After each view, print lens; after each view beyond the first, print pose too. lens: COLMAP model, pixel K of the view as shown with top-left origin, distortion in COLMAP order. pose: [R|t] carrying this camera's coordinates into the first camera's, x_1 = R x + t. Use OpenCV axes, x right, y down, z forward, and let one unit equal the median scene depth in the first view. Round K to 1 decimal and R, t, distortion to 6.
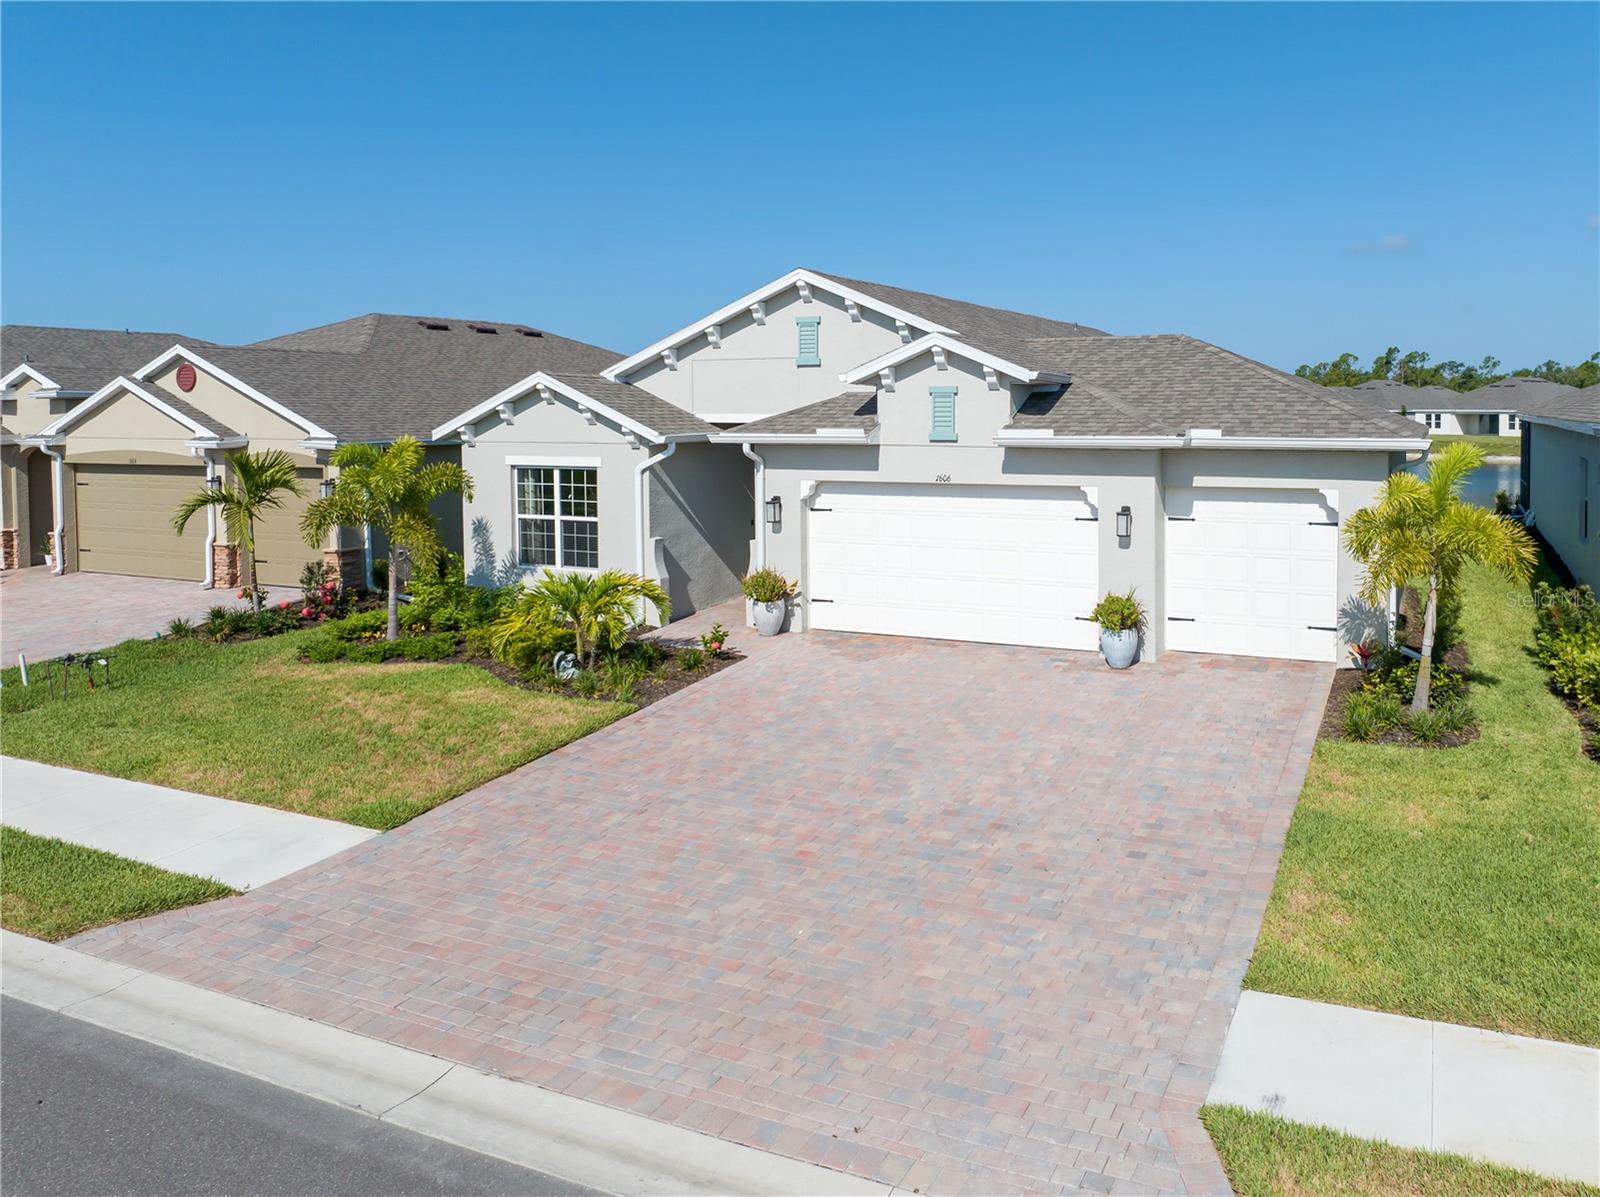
lens RADIAL K [[1167.2, 0, 920.4], [0, 1167.2, 400.8], [0, 0, 1]] dist [-0.029355, -0.006041]
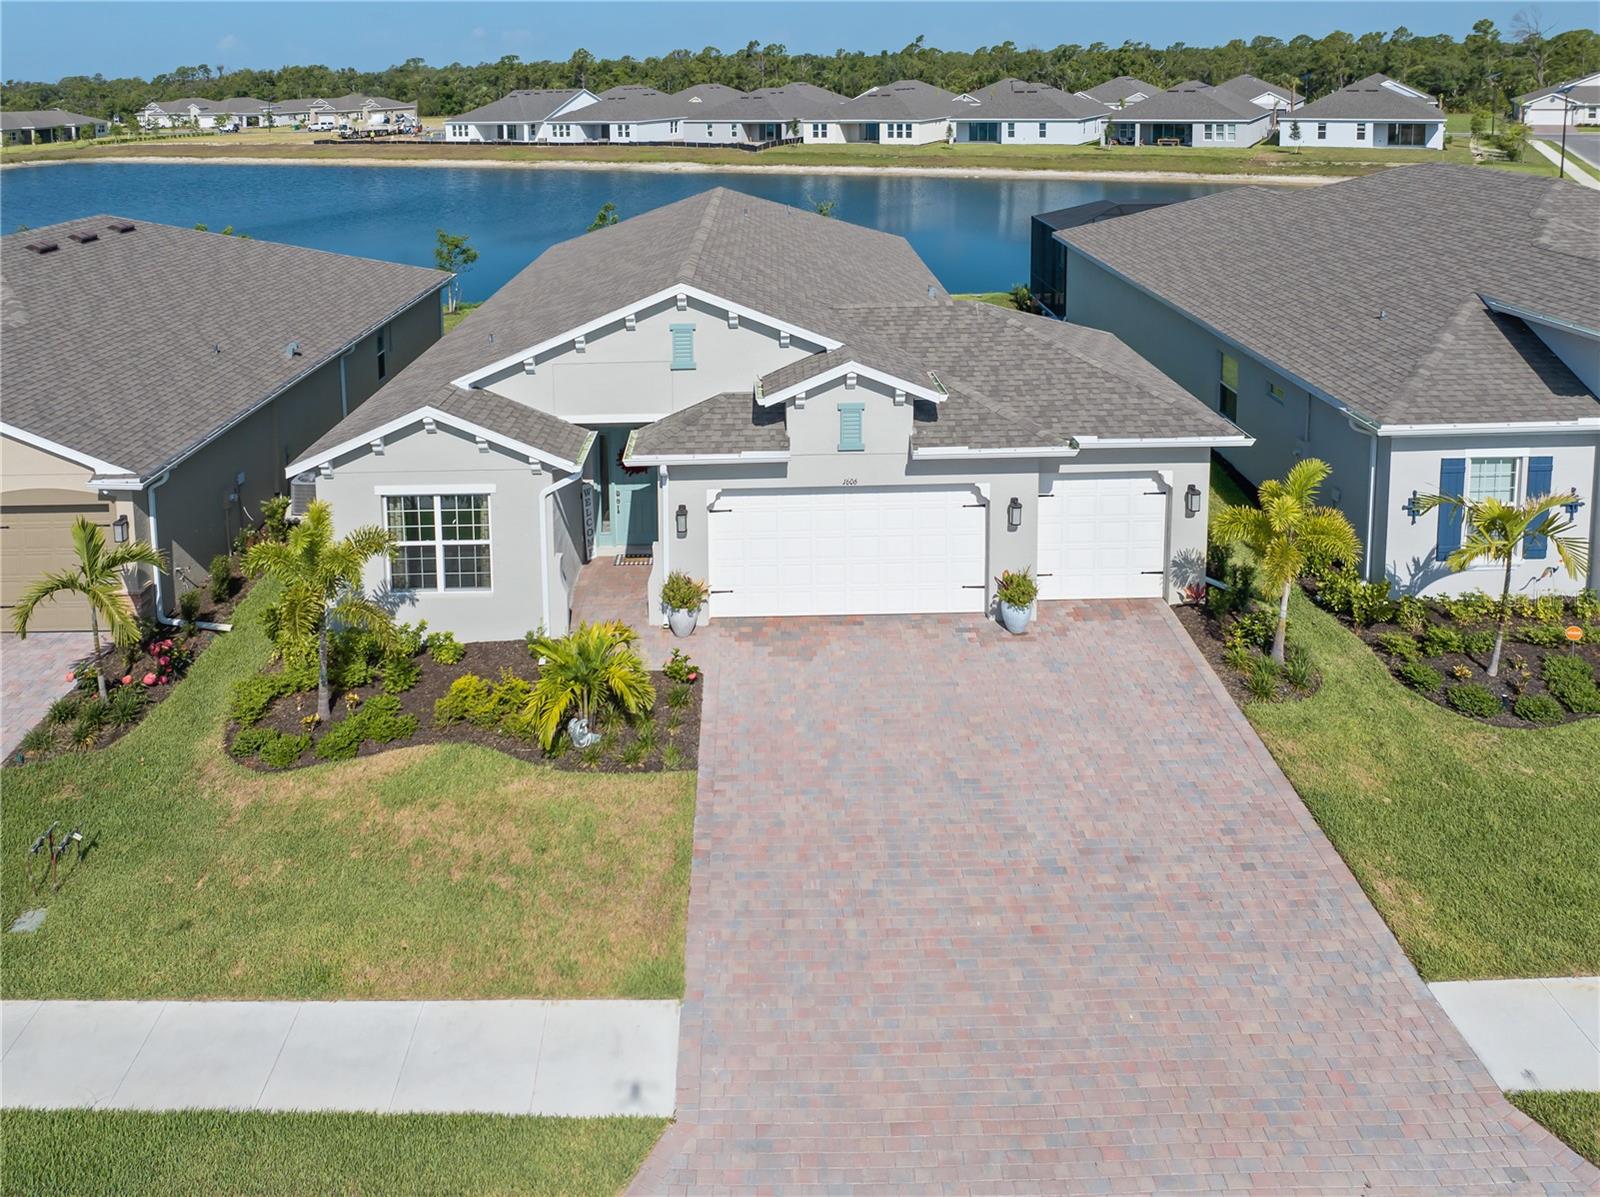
lens RADIAL K [[1210.1, 0, 748.1], [0, 1210.1, 215.2], [0, 0, 1]] dist [-0.028577, -0.000877]
pose [[0.929574, -0.056185, 0.364329, -0.479028], [0.021707, 0.994945, 0.098050, -0.304483], [-0.367996, -0.083237, 0.926094, -0.021926]]
